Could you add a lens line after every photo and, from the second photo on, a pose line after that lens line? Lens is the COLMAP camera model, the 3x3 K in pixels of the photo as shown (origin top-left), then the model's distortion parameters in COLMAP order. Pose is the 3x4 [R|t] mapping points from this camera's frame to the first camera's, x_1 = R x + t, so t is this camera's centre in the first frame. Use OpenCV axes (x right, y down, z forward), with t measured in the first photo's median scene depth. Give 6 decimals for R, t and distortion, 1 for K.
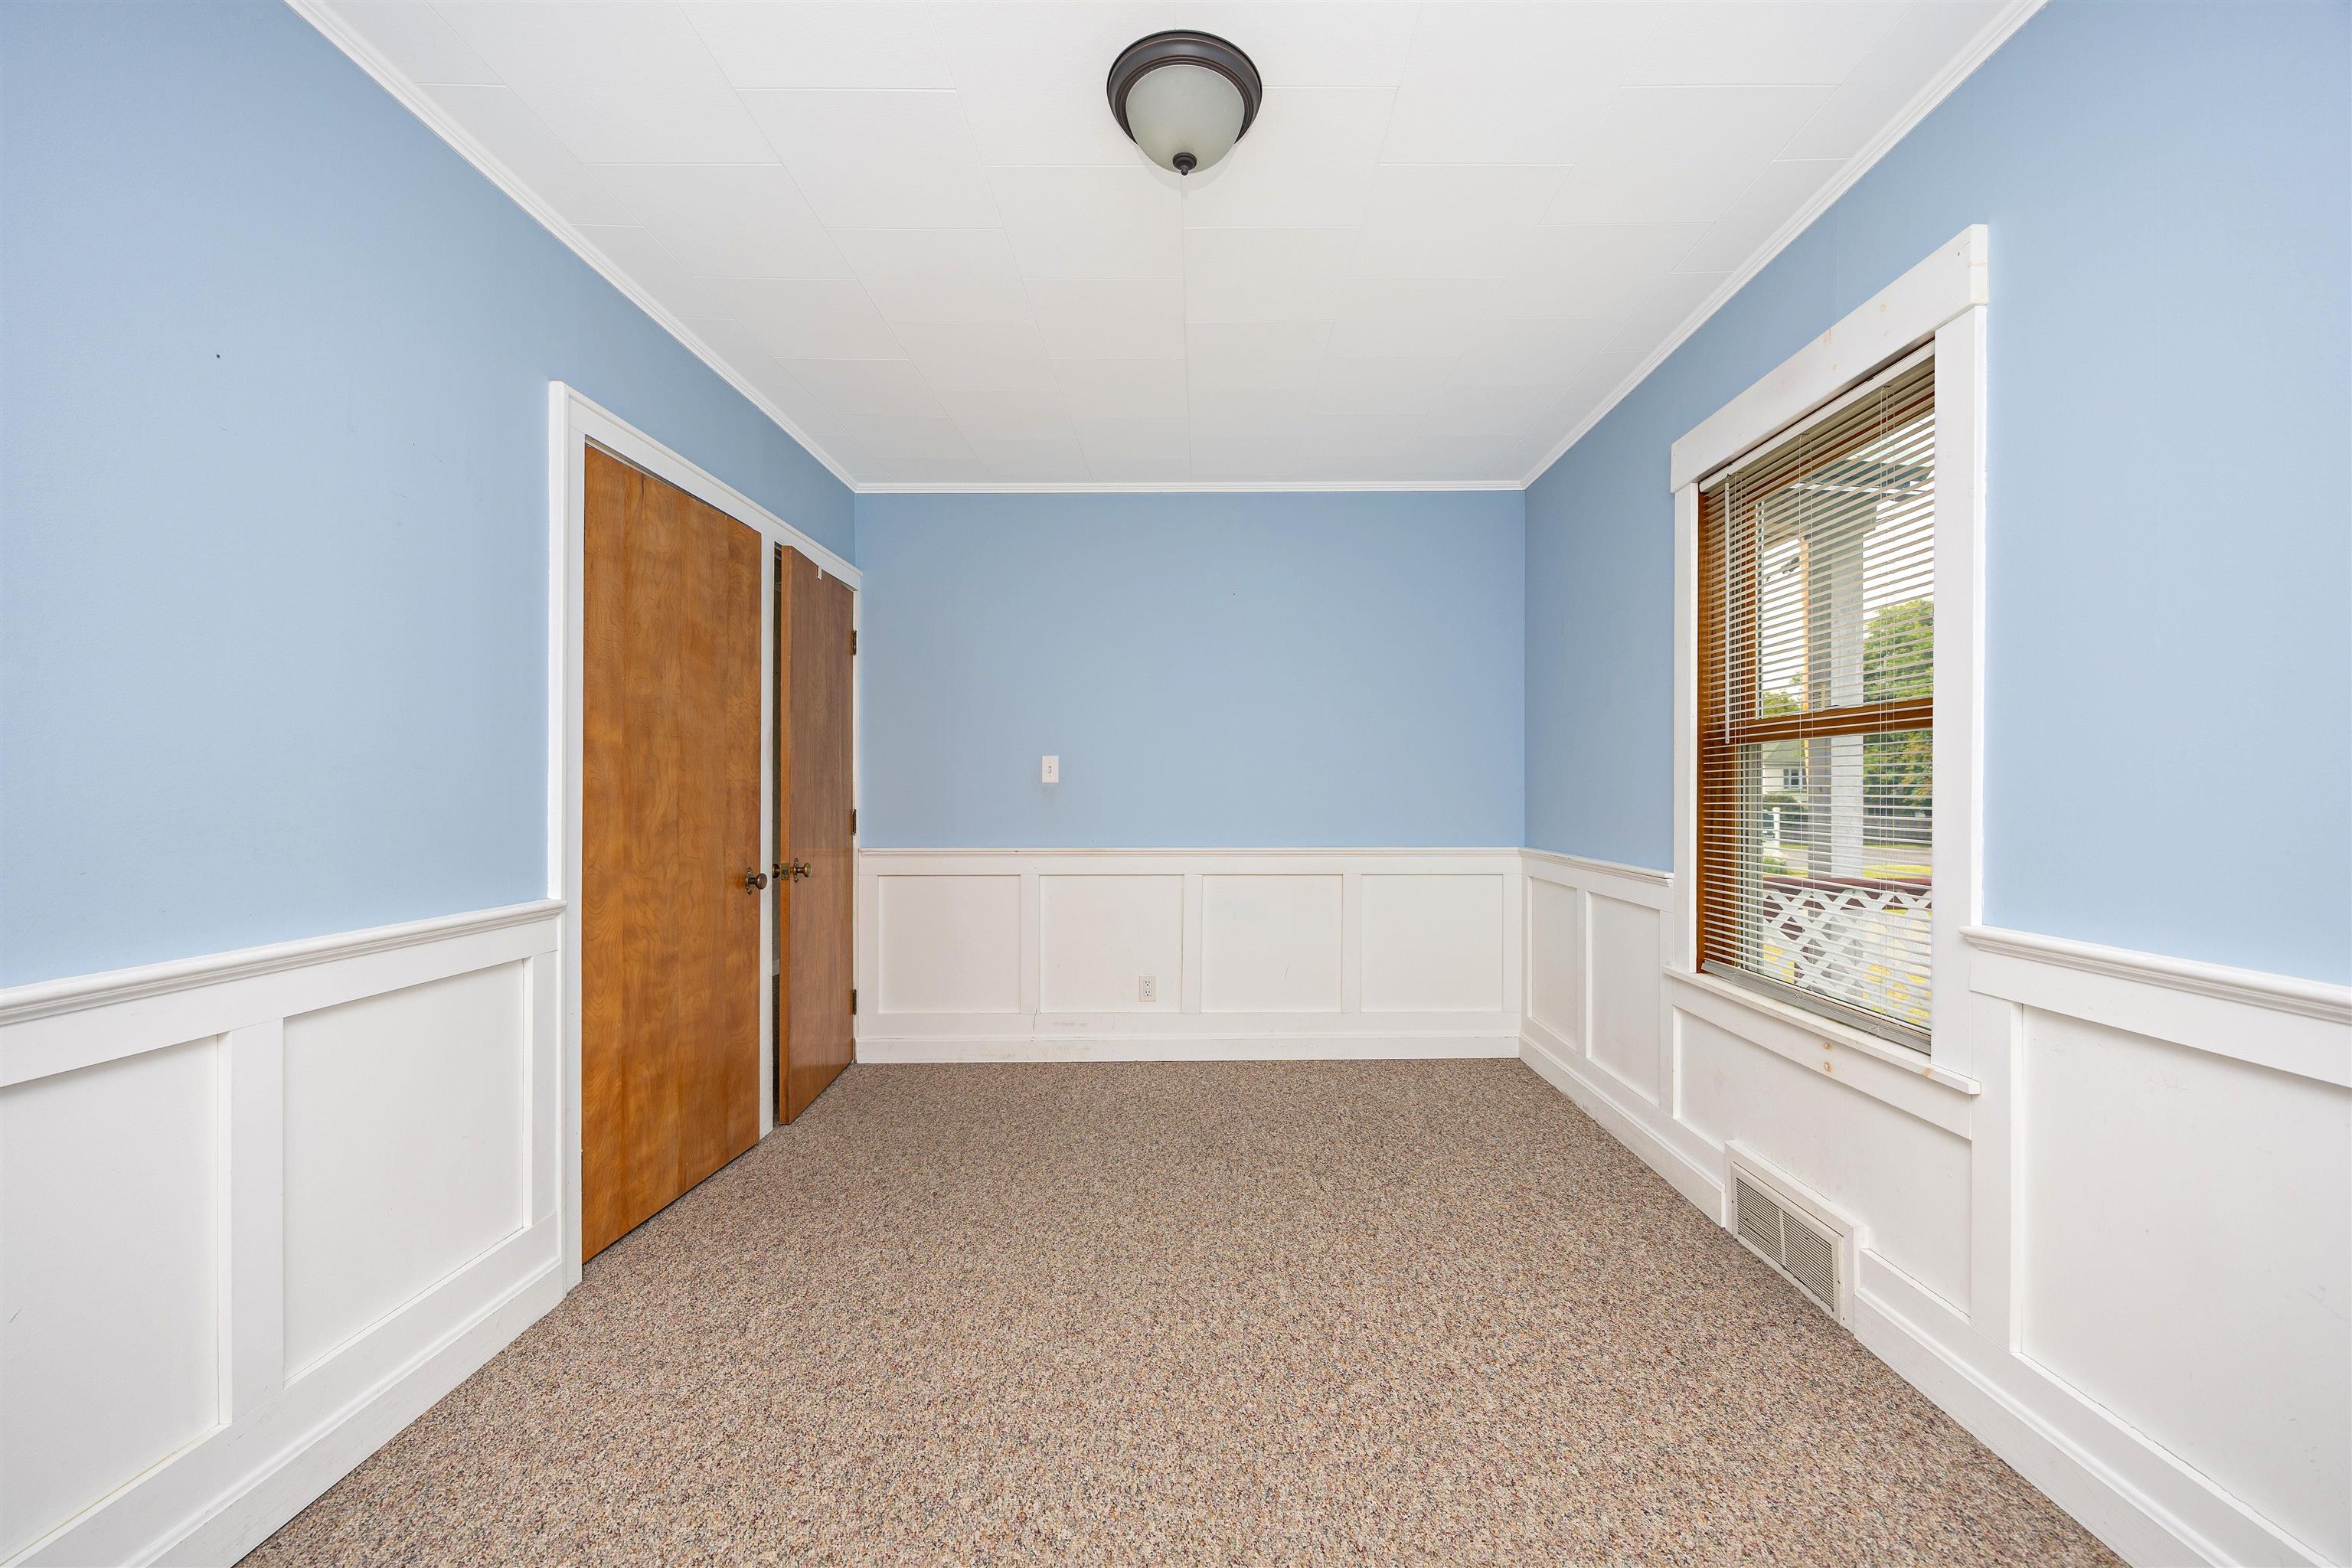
lens RADIAL K [[898.7, 0, 1226.8], [0, 898.7, 805.0], [0, 0, 1]] dist [-0.003934, 0.000592]
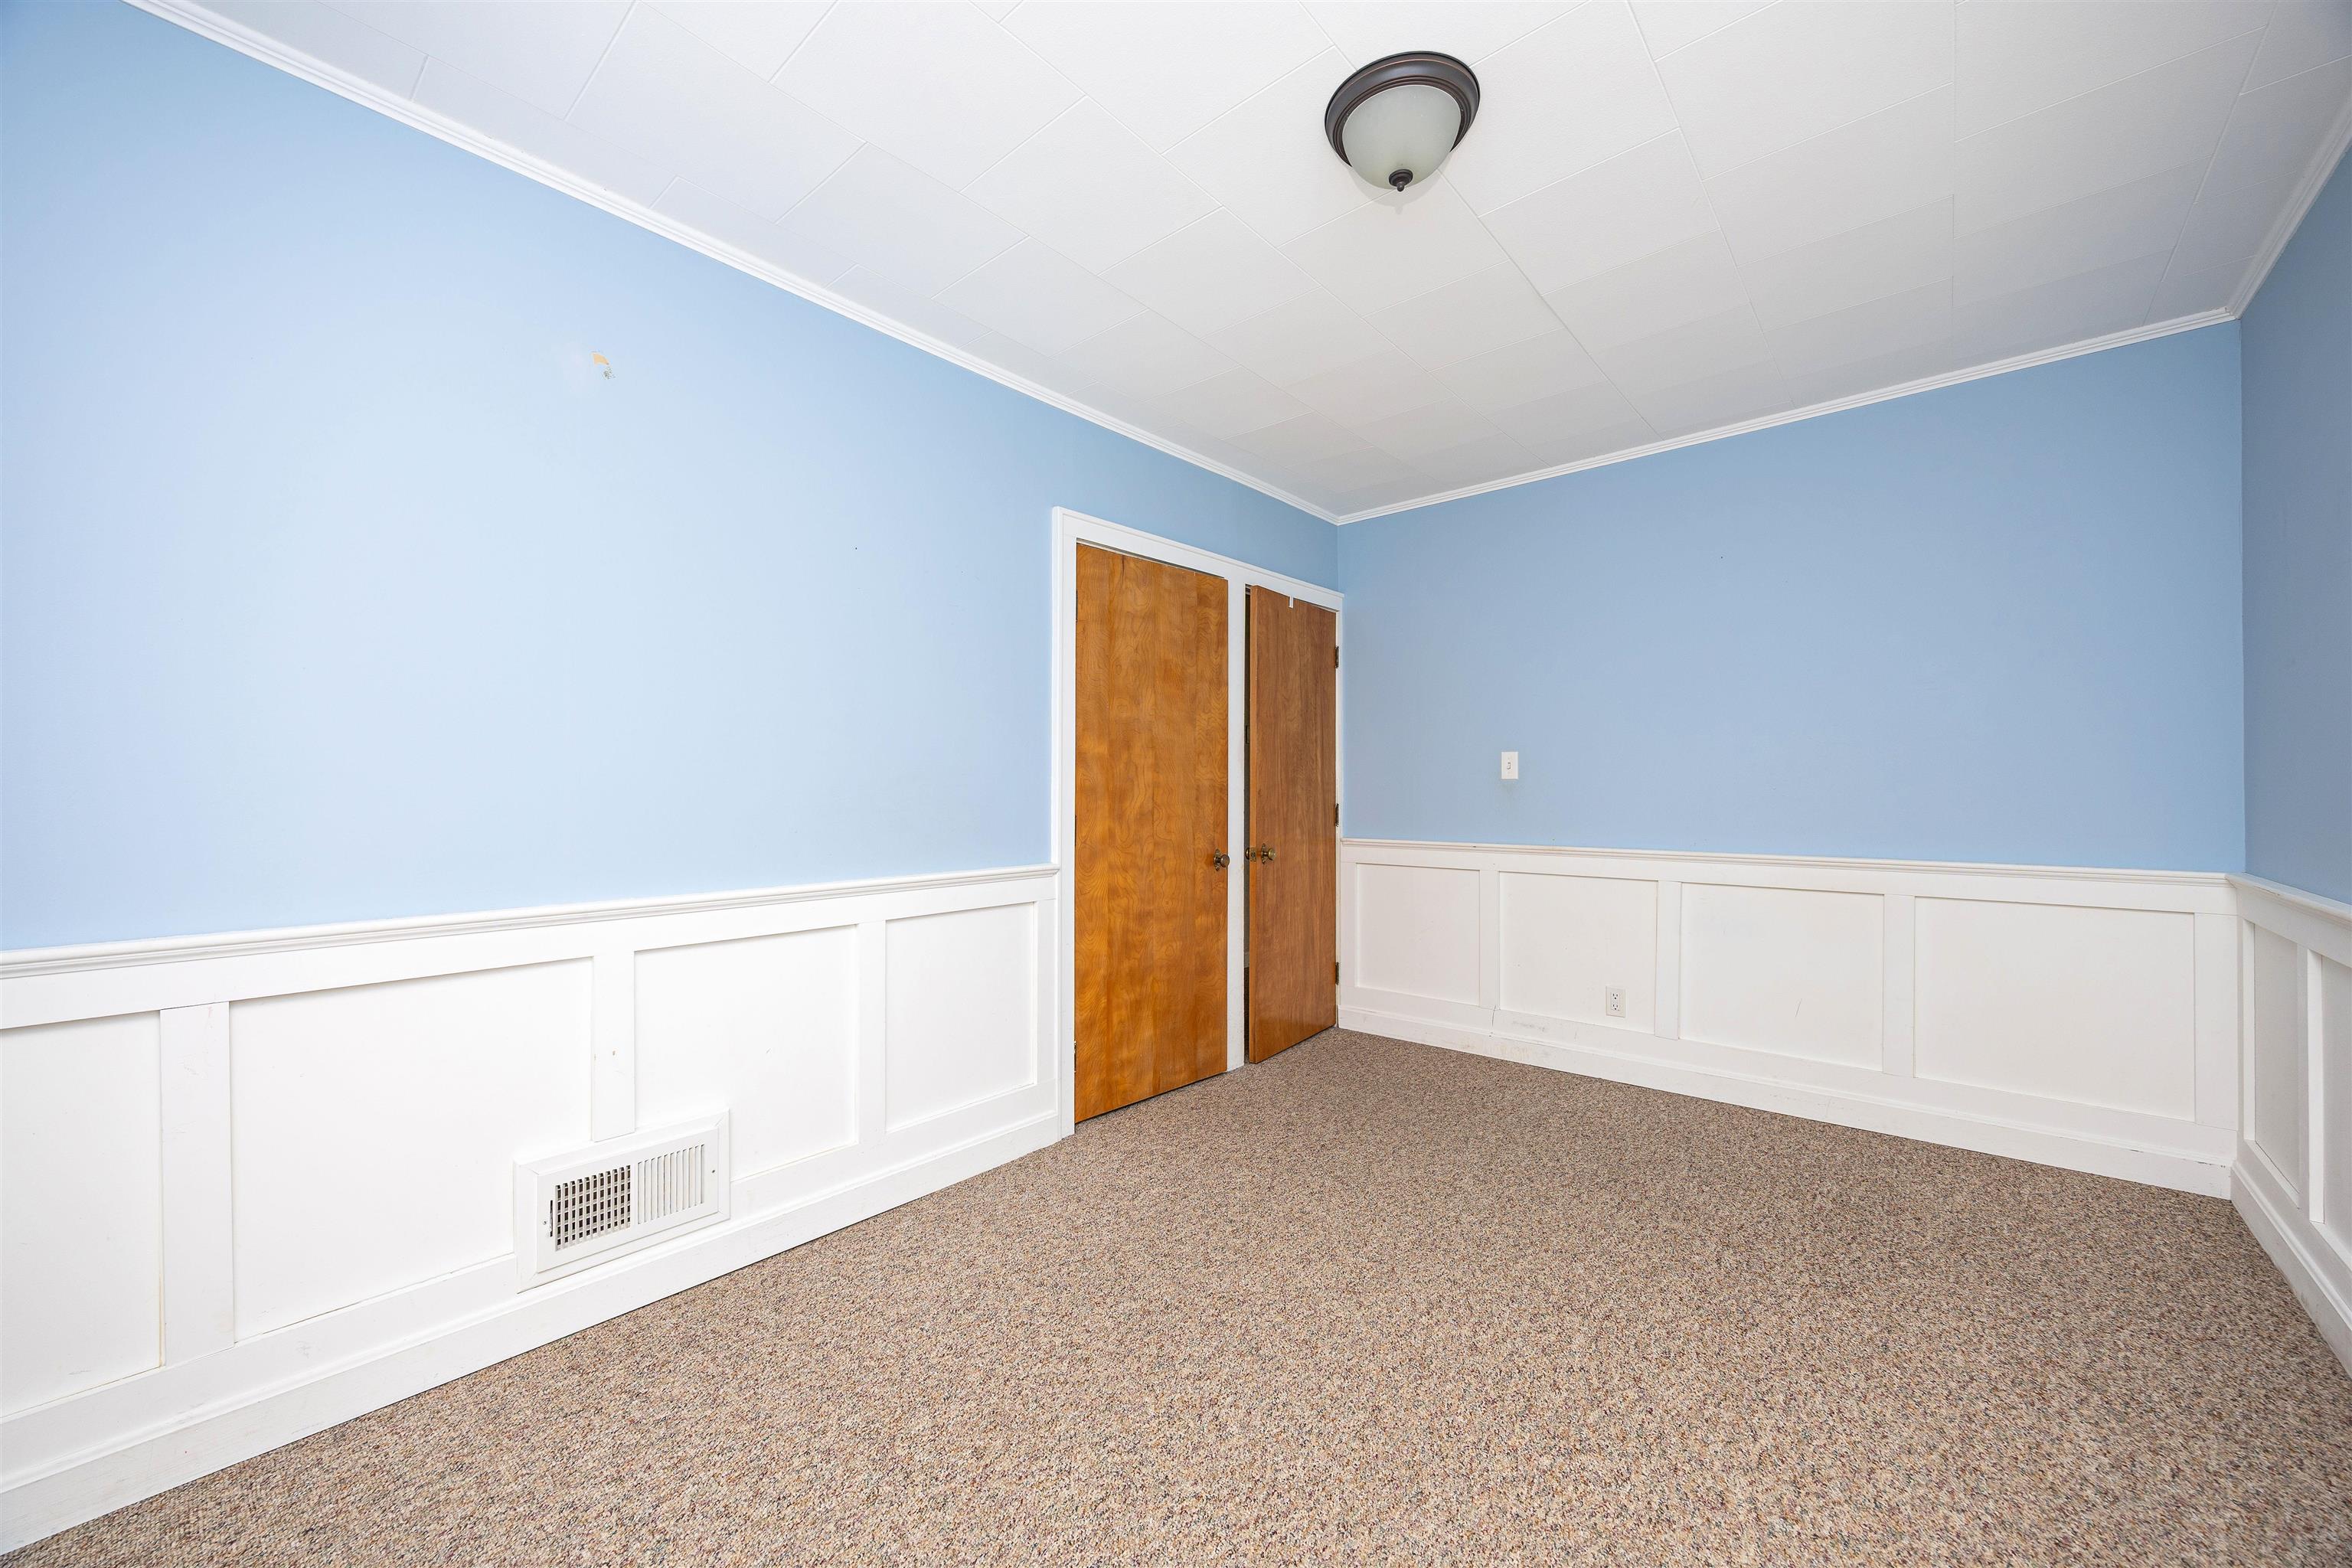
lens RADIAL K [[898.7, 0, 1208.5], [0, 898.7, 793.1], [0, 0, 1]] dist [-0.003934, 0.000592]
pose [[0.751341, 0.001983, -0.659912, 0.316911], [-0.007226, 0.999960, -0.005222, -0.001864], [0.659875, 0.008692, 0.751325, 0.056744]]
